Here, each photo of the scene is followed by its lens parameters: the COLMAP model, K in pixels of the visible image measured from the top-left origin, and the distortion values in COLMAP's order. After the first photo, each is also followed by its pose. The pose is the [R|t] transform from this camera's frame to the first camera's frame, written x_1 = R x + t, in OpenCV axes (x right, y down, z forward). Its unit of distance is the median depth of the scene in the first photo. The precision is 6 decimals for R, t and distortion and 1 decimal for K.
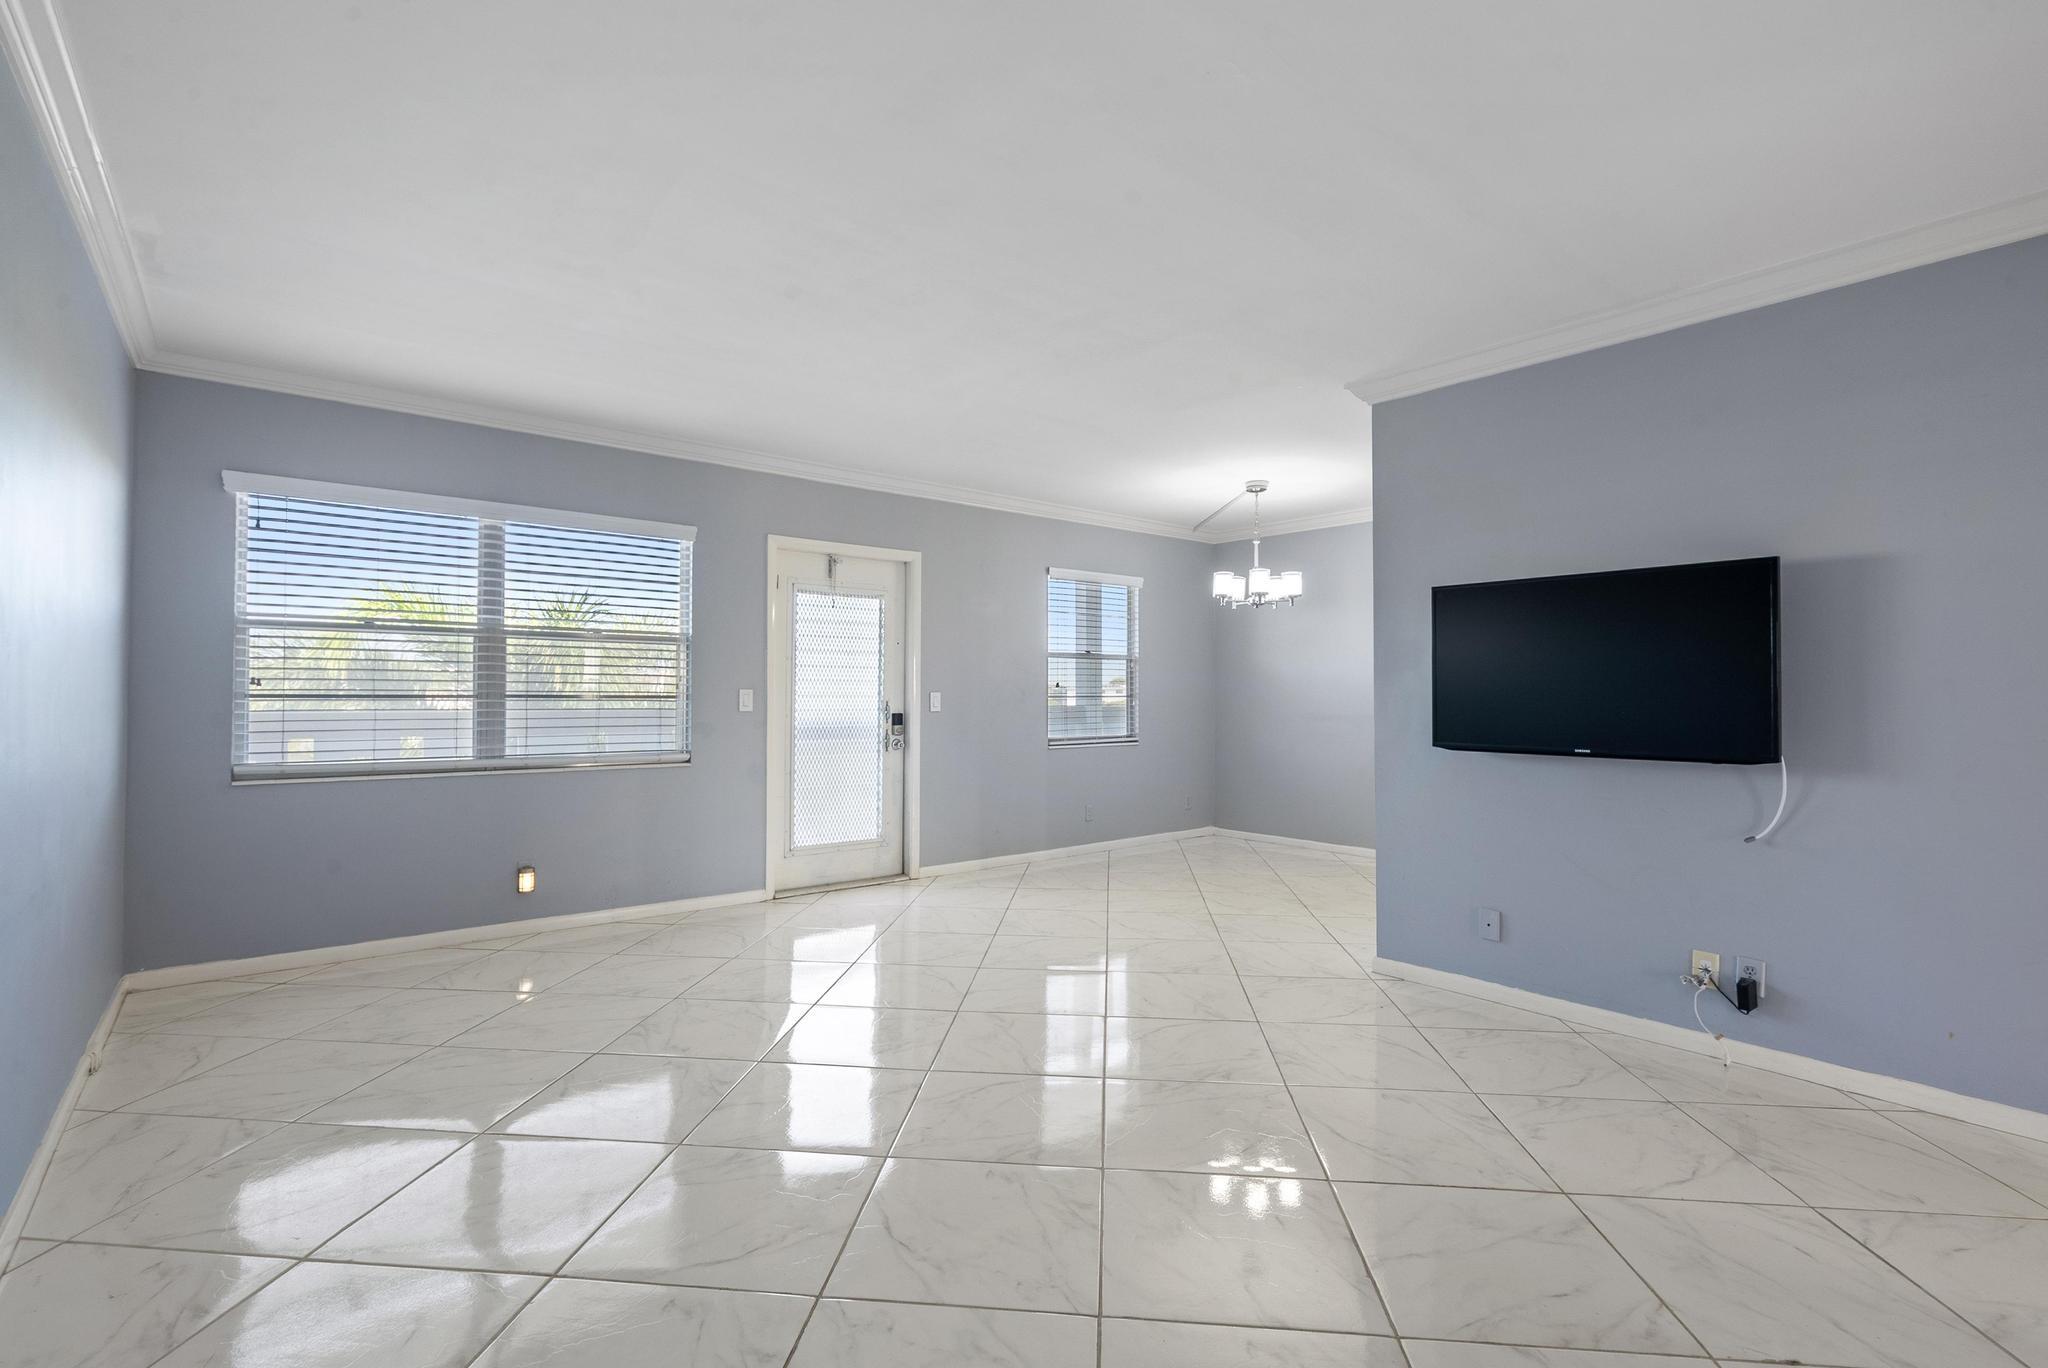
lens RADIAL K [[931.3, 0, 1041.1], [0, 931.3, 676.4], [0, 0, 1]] dist [-0.002805, 0.001355]
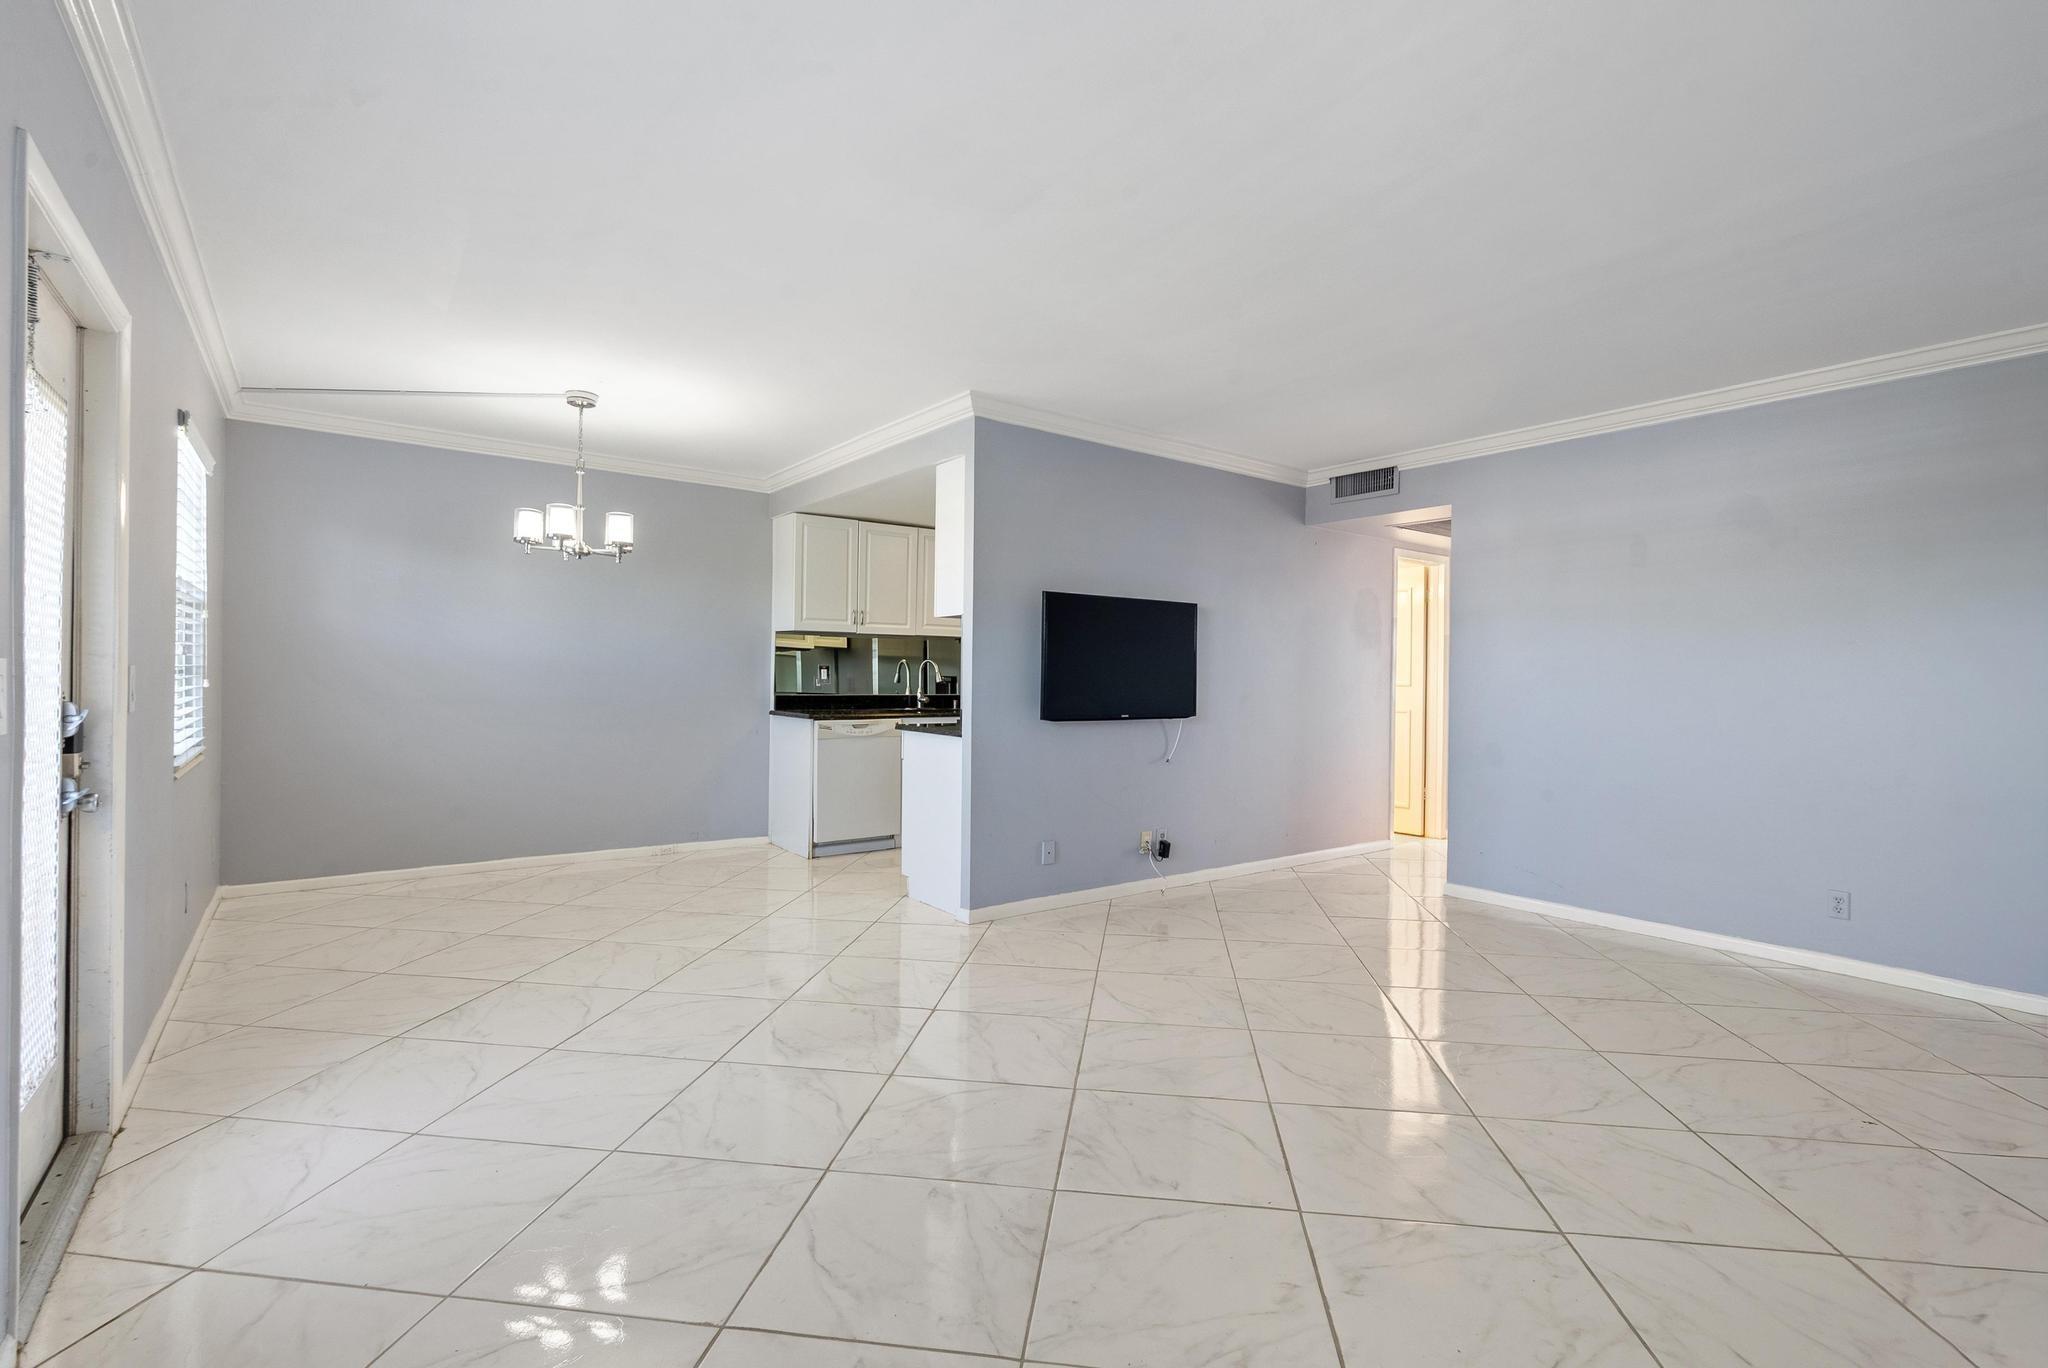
lens RADIAL K [[931.3, 0, 1036.7], [0, 931.3, 687.3], [0, 0, 1]] dist [-0.002805, 0.001355]
pose [[0.054762, -0.015275, 0.998383, -0.548037], [-0.032259, 0.999334, 0.017059, 0.007243], [-0.997978, -0.033141, 0.054233, 0.626120]]
